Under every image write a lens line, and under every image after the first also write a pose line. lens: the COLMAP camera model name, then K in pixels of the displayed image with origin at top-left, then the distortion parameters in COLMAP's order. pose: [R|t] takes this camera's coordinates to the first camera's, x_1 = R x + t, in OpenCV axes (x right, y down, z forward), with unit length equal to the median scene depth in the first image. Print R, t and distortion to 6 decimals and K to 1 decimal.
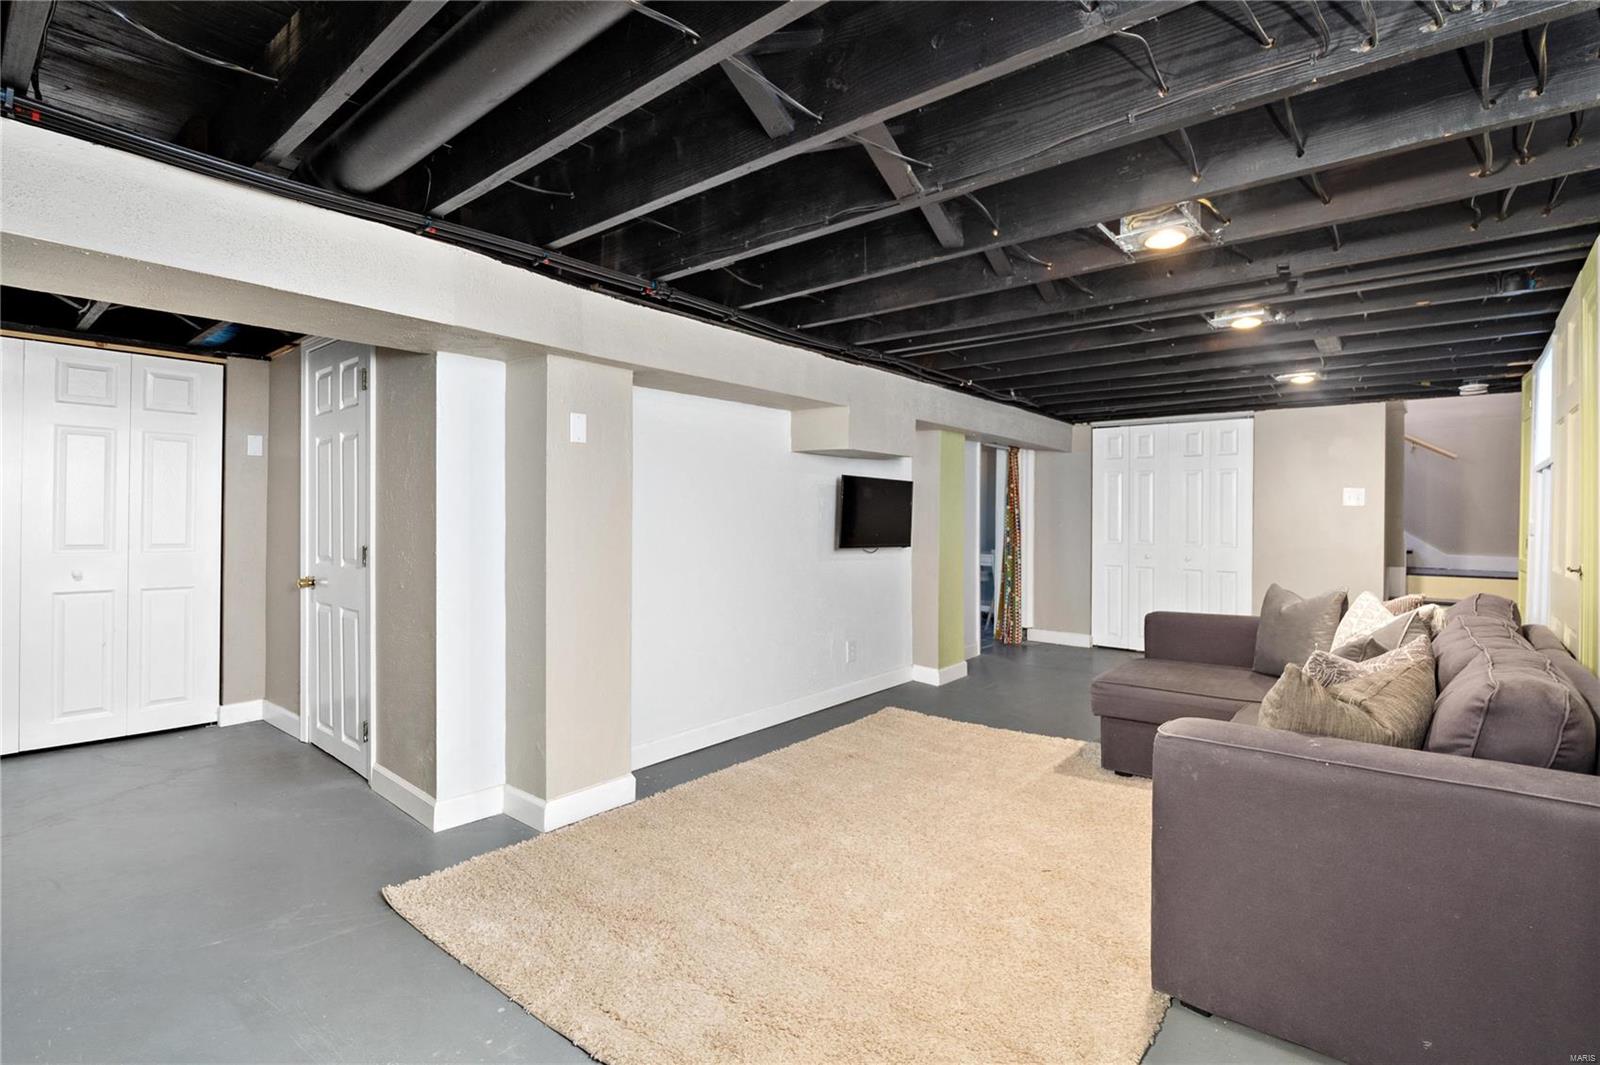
lens RADIAL K [[763.4, 0, 803.8], [0, 763.4, 526.1], [0, 0, 1]] dist [-0.007944, -0.001037]
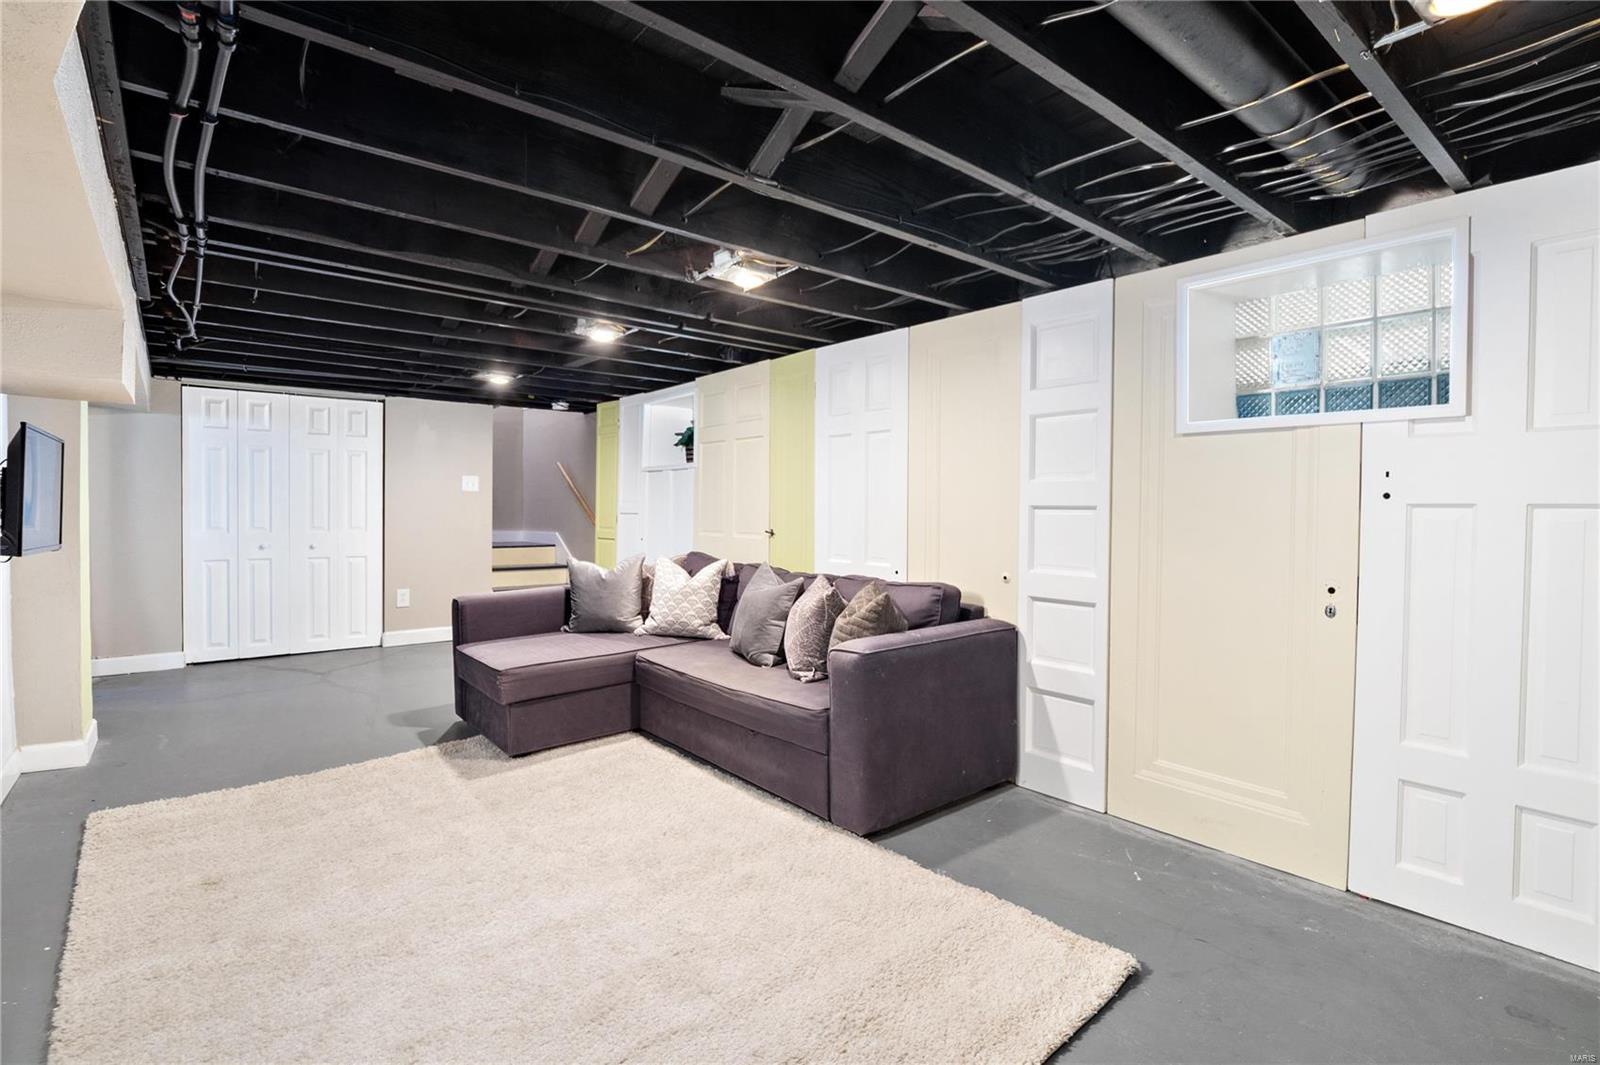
lens RADIAL K [[763.4, 0, 804.2], [0, 763.4, 524.5], [0, 0, 1]] dist [-0.007944, -0.001037]
pose [[0.174028, -0.029022, 0.984313, -0.401297], [0.005043, 0.999579, 0.028581, -0.008336], [-0.984728, -0.000010, 0.174101, 0.356441]]
